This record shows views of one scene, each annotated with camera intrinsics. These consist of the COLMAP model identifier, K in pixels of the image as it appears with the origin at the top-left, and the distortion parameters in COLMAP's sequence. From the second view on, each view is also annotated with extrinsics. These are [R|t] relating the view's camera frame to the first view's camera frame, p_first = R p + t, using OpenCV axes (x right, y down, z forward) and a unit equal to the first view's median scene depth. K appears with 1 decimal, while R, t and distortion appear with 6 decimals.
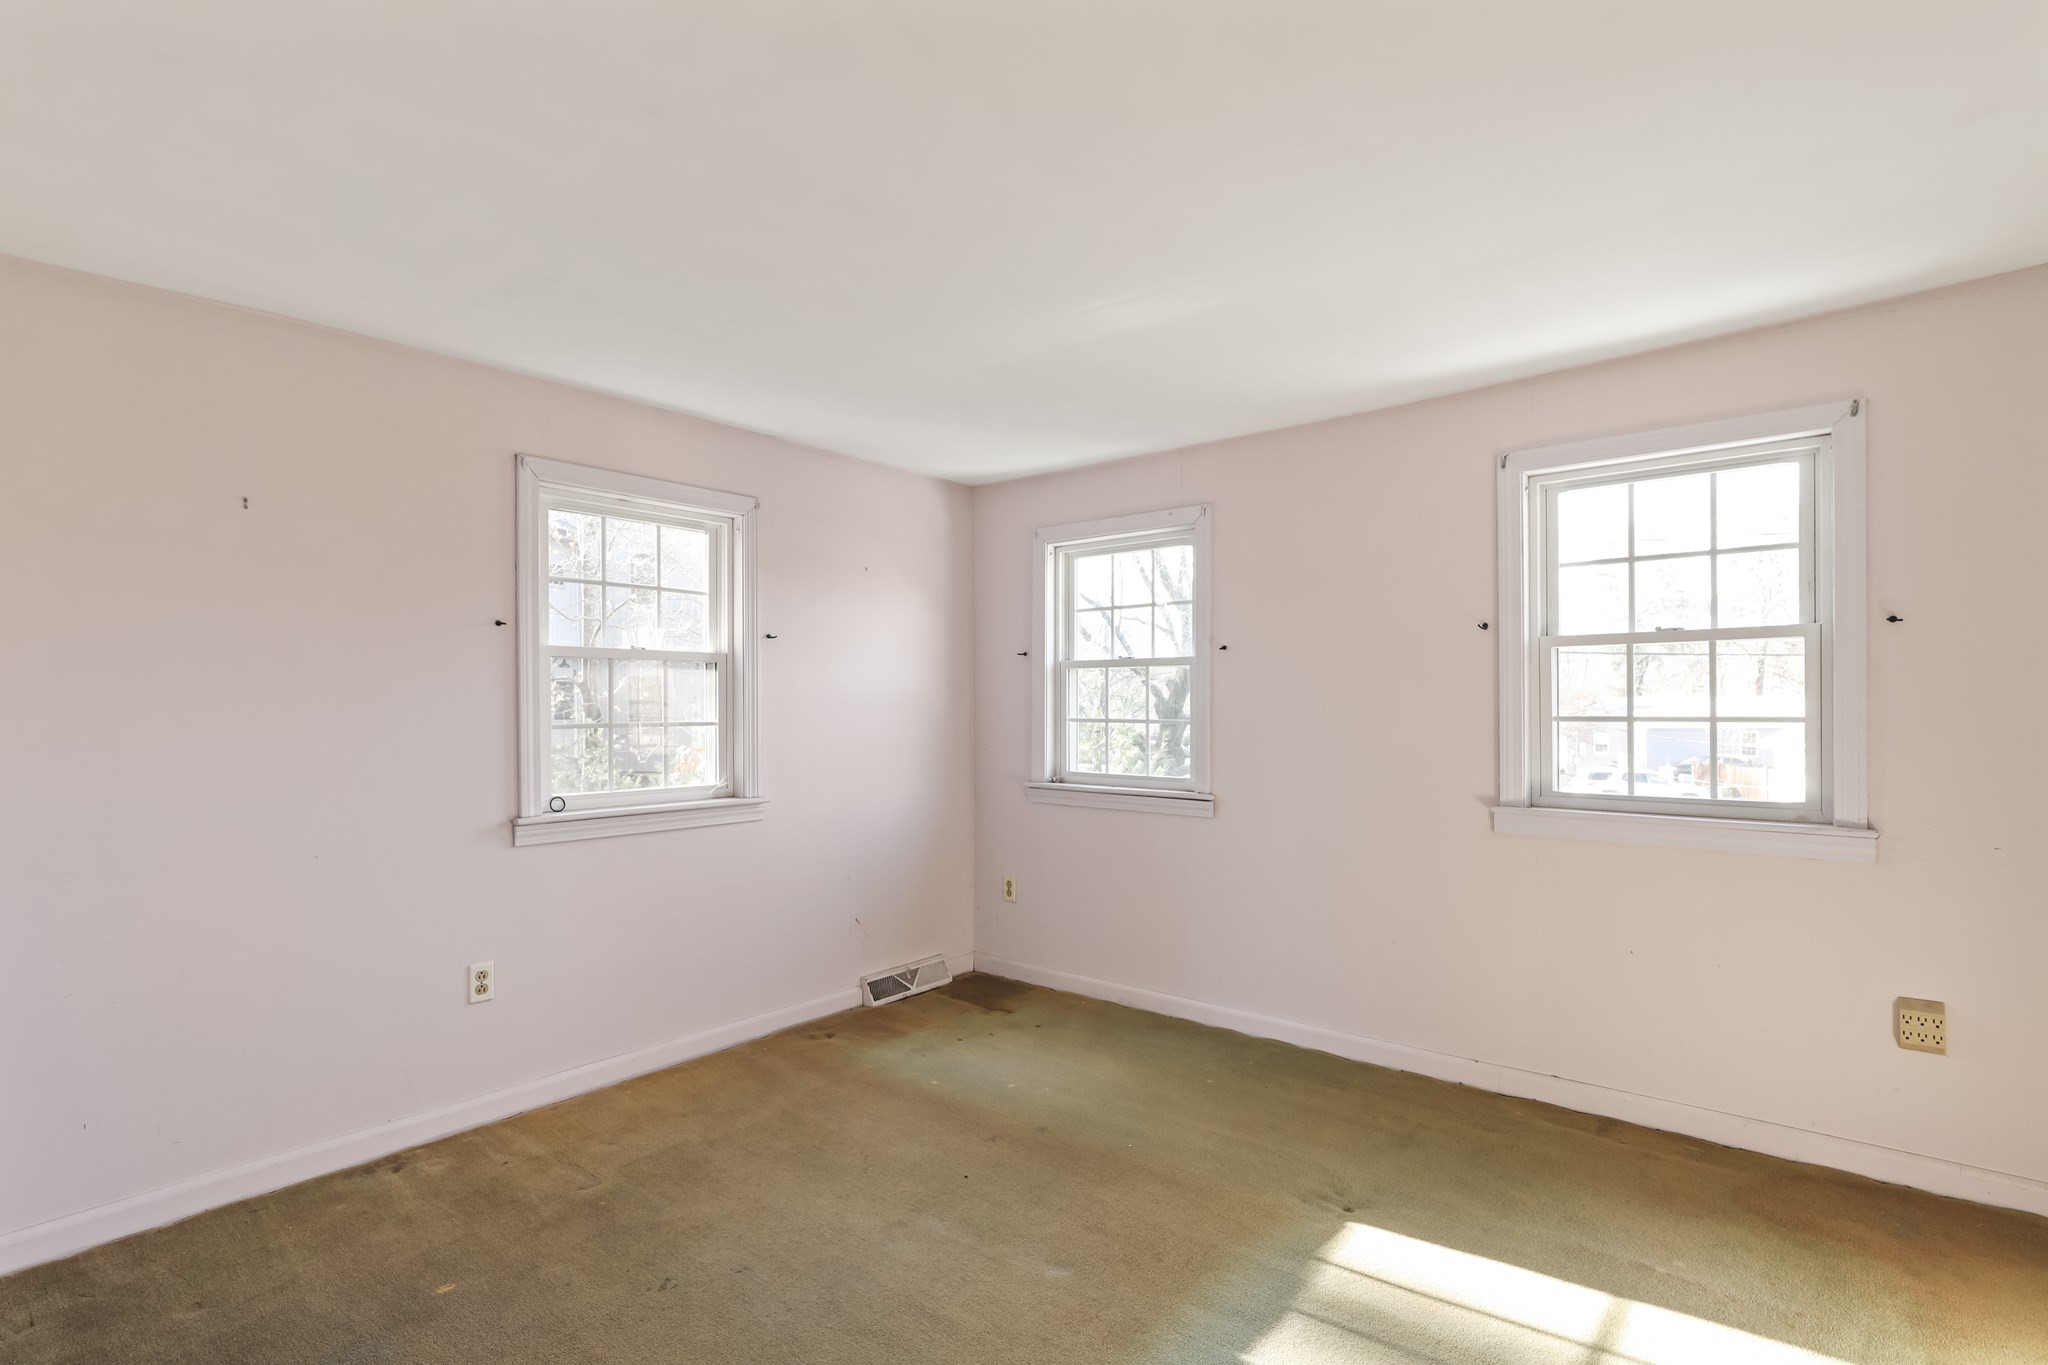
lens RADIAL K [[939.3, 0, 1024.0], [0, 939.3, 682.5], [0, 0, 1]] dist [-0.022037, 0.009708]
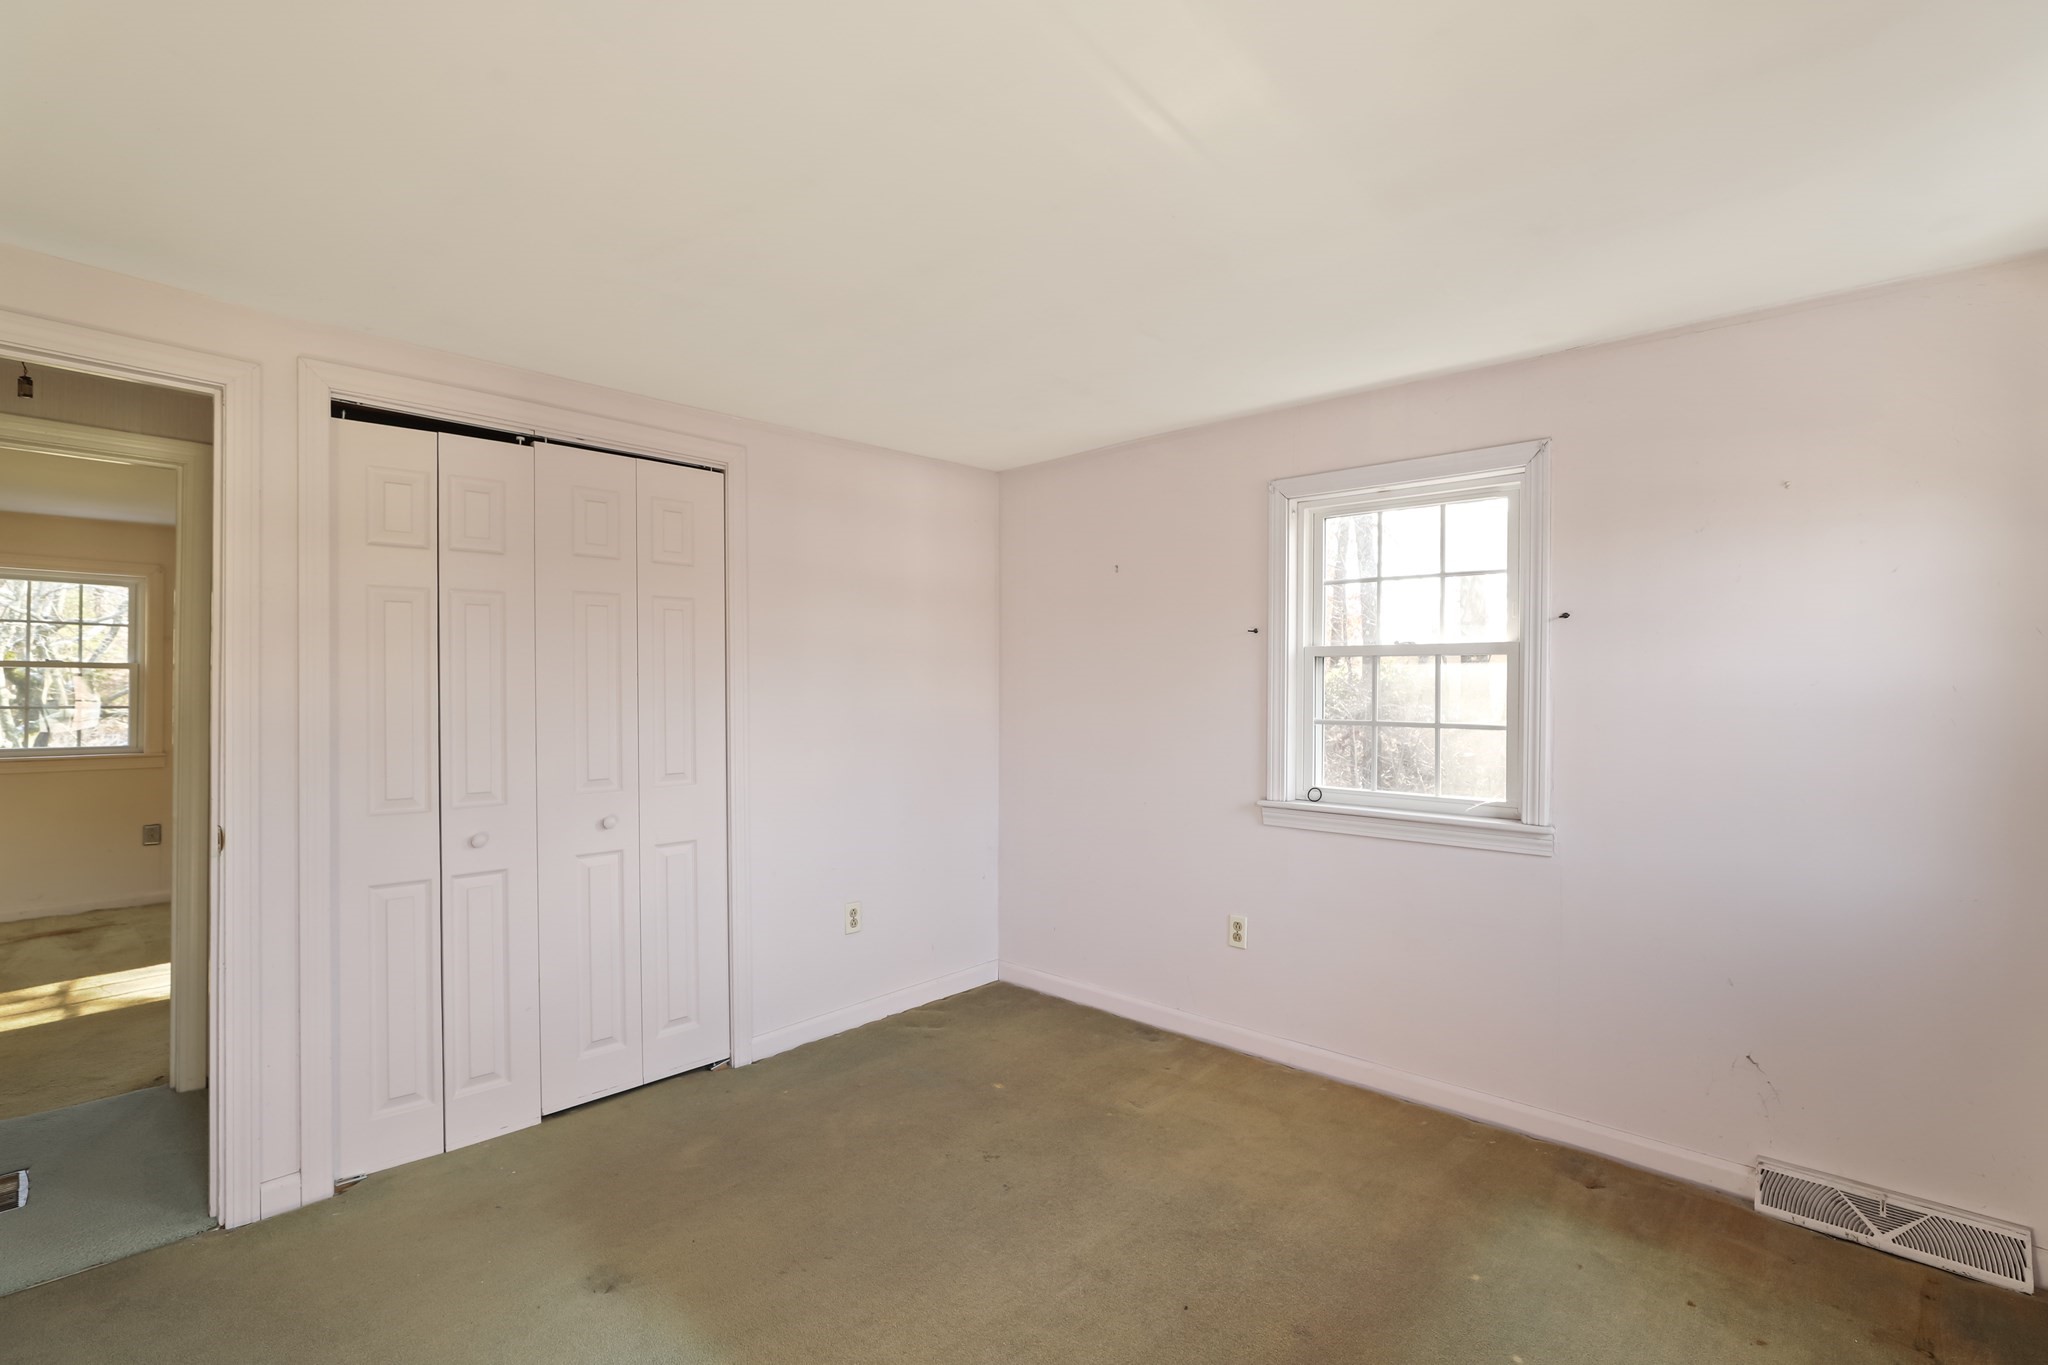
lens RADIAL K [[918.0, 0, 1024.0], [0, 918.0, 682.5], [0, 0, 1]] dist [0.001889, 0.000444]
pose [[-0.012894, -0.003203, -0.999912, 0.490451], [0.014992, 0.999882, -0.003396, 0.000324], [0.999804, -0.015034, -0.012844, 0.600903]]
